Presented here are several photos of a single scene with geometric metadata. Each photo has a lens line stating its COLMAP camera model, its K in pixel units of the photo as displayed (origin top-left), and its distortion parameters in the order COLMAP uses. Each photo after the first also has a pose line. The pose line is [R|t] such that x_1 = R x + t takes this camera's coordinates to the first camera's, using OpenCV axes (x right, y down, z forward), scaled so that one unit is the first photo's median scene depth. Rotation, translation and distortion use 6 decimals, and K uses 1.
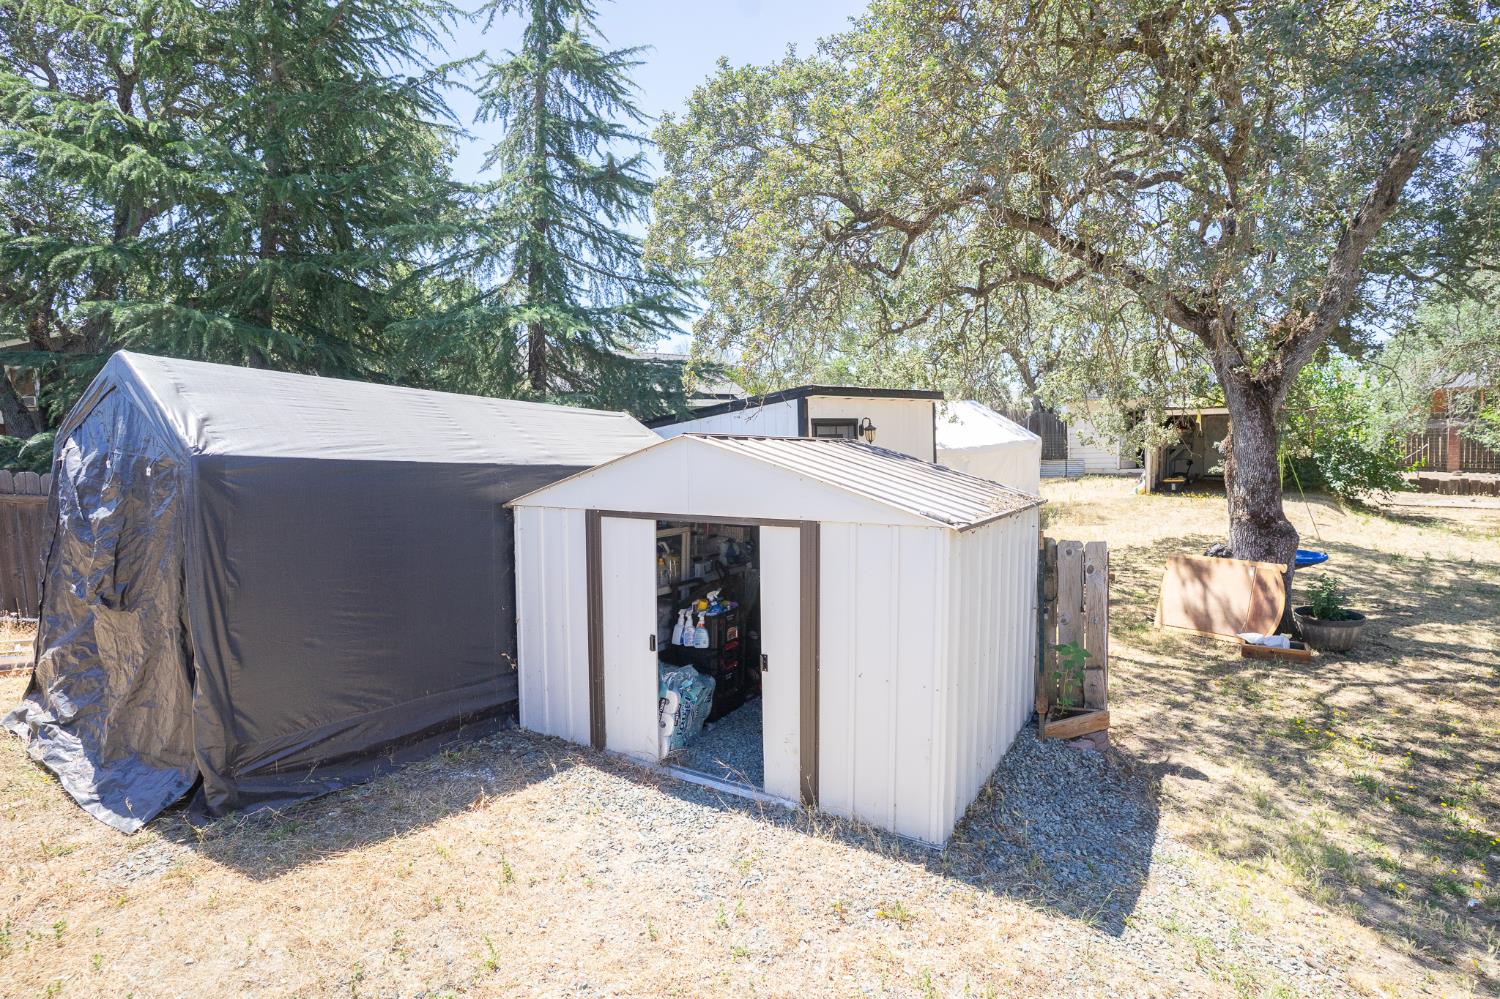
lens RADIAL K [[744.5, 0, 747.5], [0, 744.5, 492.0], [0, 0, 1]] dist [-0.055536, 0.015452]
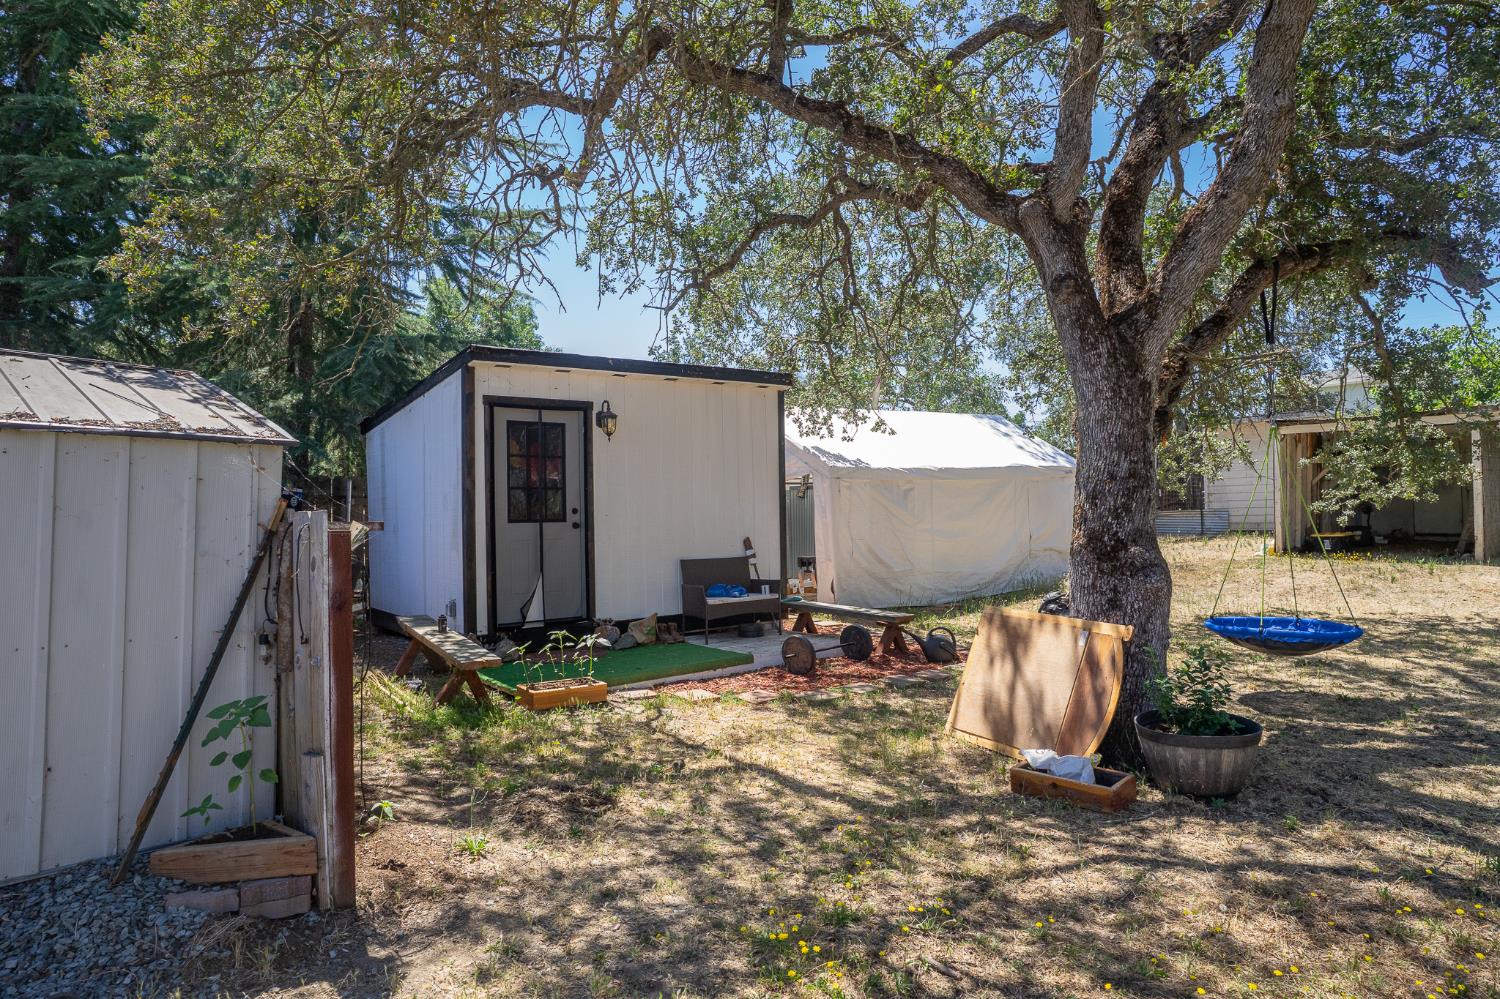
lens RADIAL K [[921.2, 0, 750.0], [0, 921.2, 499.5], [0, 0, 1]] dist [-0.008069, -0.000350]
pose [[0.978921, 0.013433, -0.203797, 0.698220], [-0.029026, 0.996857, -0.073717, 0.074965], [0.202166, 0.078079, 0.976234, 0.310824]]
